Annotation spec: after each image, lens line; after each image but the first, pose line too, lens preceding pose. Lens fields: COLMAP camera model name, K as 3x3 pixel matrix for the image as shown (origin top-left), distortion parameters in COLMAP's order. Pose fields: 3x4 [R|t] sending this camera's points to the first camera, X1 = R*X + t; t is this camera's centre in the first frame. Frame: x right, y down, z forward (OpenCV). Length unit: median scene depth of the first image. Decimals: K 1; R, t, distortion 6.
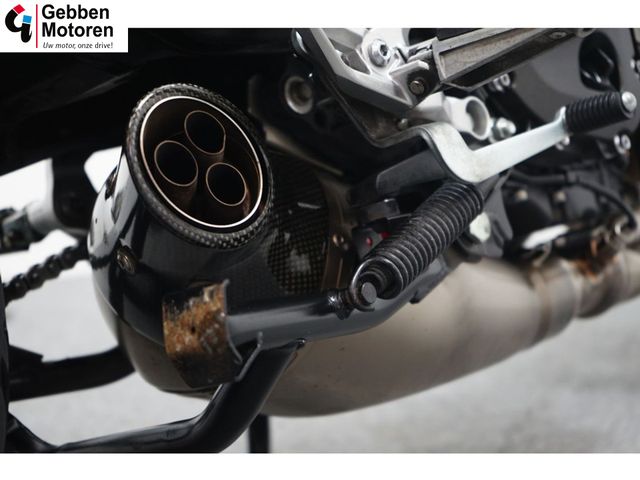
lens RADIAL K [[1305.2, 0, 320.1], [0, 1305.2, 240.1], [0, 0, 1]] dist [0.036294, 0.000000]
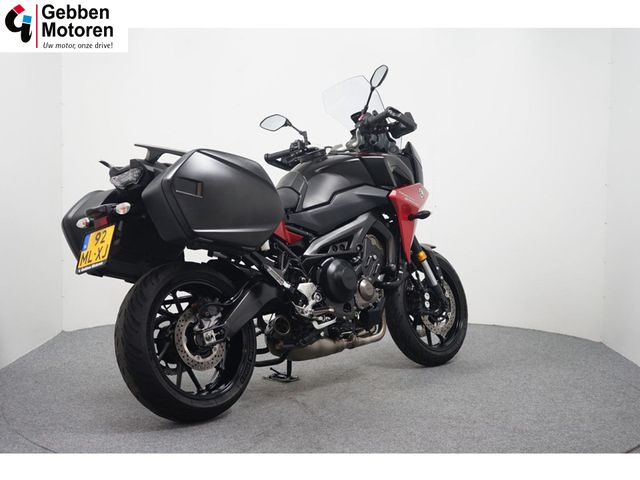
lens RADIAL K [[970.4, 0, 320.7], [0, 970.4, 238.1], [0, 0, 1]] dist [0.039445, 0.000000]
pose [[0.995650, 0.077544, -0.051645, 0.339941], [-0.079030, 0.996496, -0.027386, -0.370425], [0.049341, 0.031348, 0.998290, -4.060099]]
